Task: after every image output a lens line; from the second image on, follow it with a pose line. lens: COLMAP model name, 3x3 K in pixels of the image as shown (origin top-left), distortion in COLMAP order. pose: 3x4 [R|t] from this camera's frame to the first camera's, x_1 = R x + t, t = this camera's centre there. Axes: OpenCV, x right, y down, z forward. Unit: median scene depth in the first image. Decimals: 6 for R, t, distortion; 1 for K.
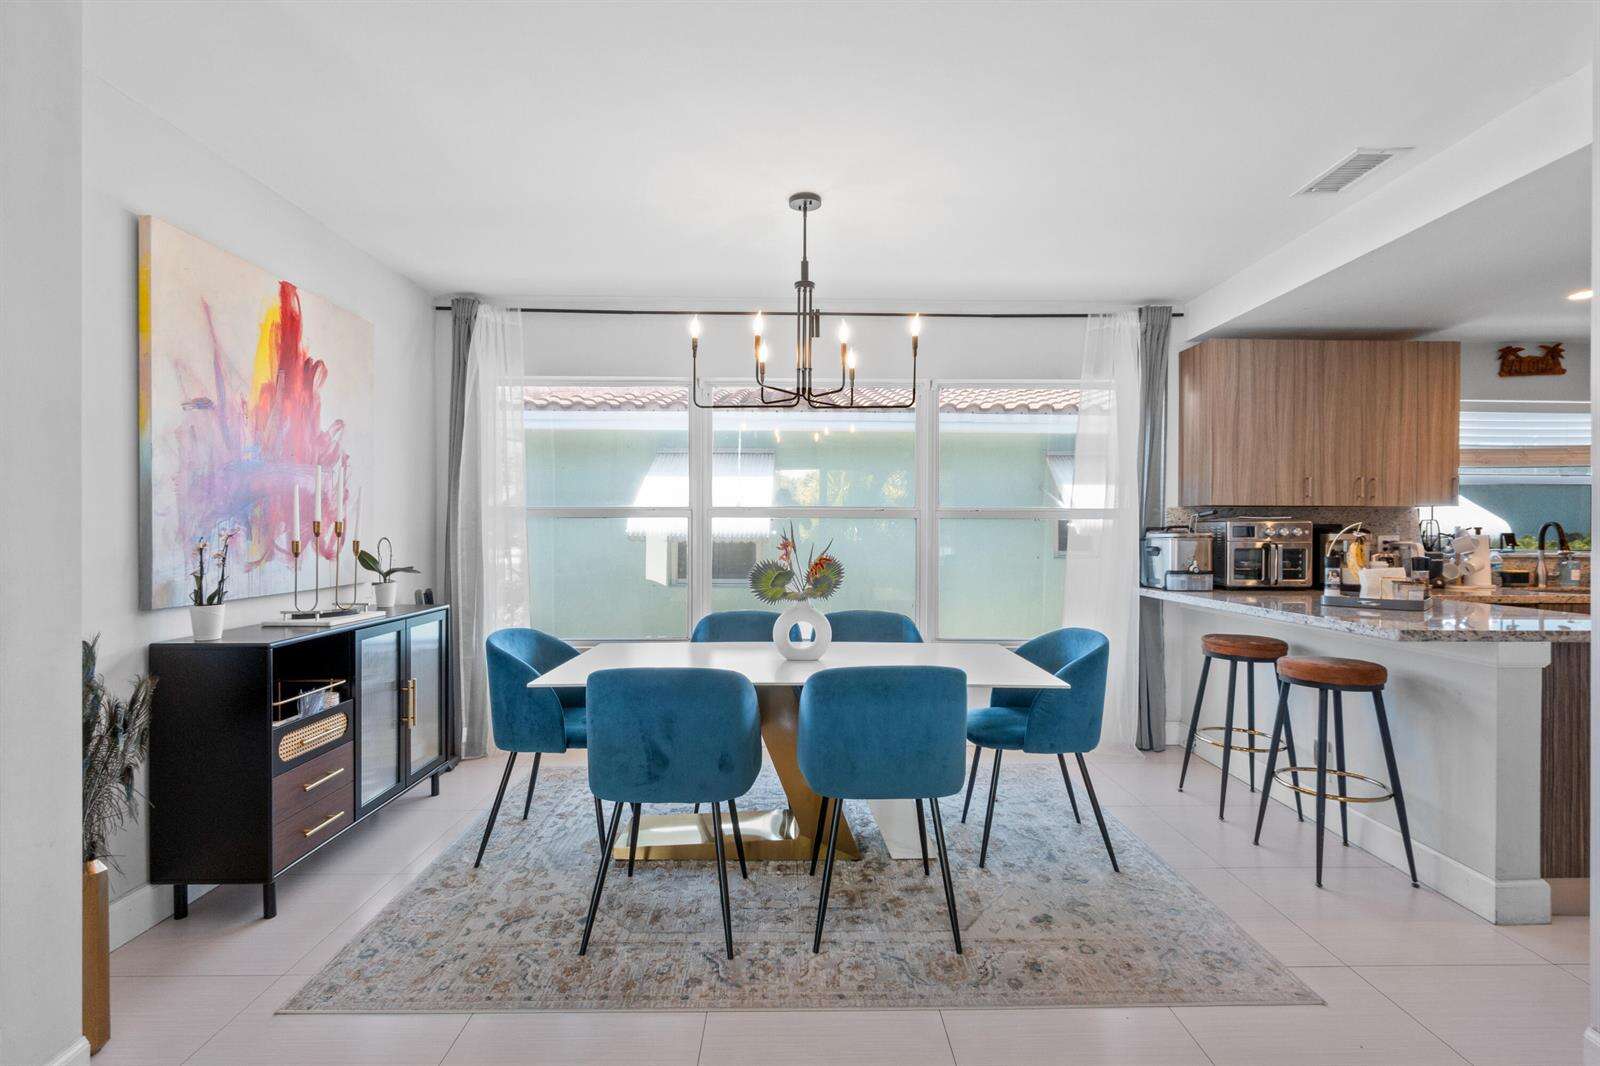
lens RADIAL K [[737.5, 0, 803.4], [0, 737.5, 532.7], [0, 0, 1]] dist [-0.002818, 0.001805]
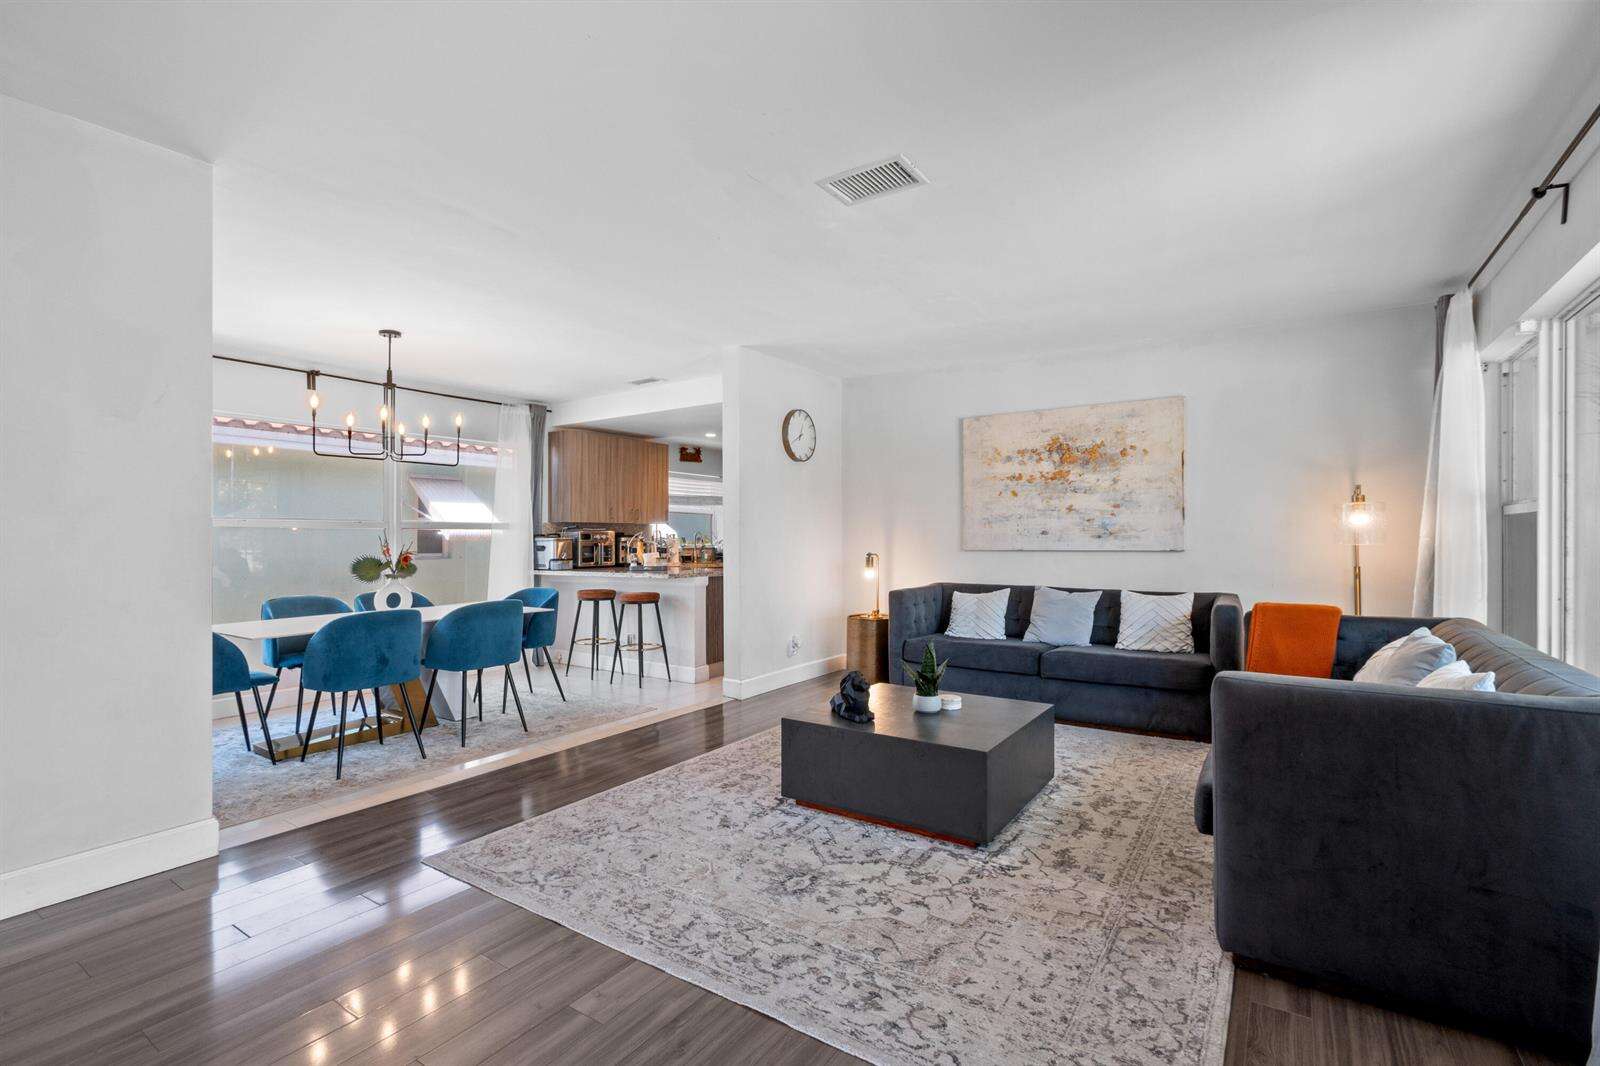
lens RADIAL K [[737.5, 0, 801.1], [0, 737.5, 535.1], [0, 0, 1]] dist [-0.002818, 0.001805]
pose [[0.570581, -0.001509, 0.821240, -0.606410], [0.007359, 0.999968, -0.003275, 0.004461], [-0.821208, 0.007912, 0.570573, -0.493652]]
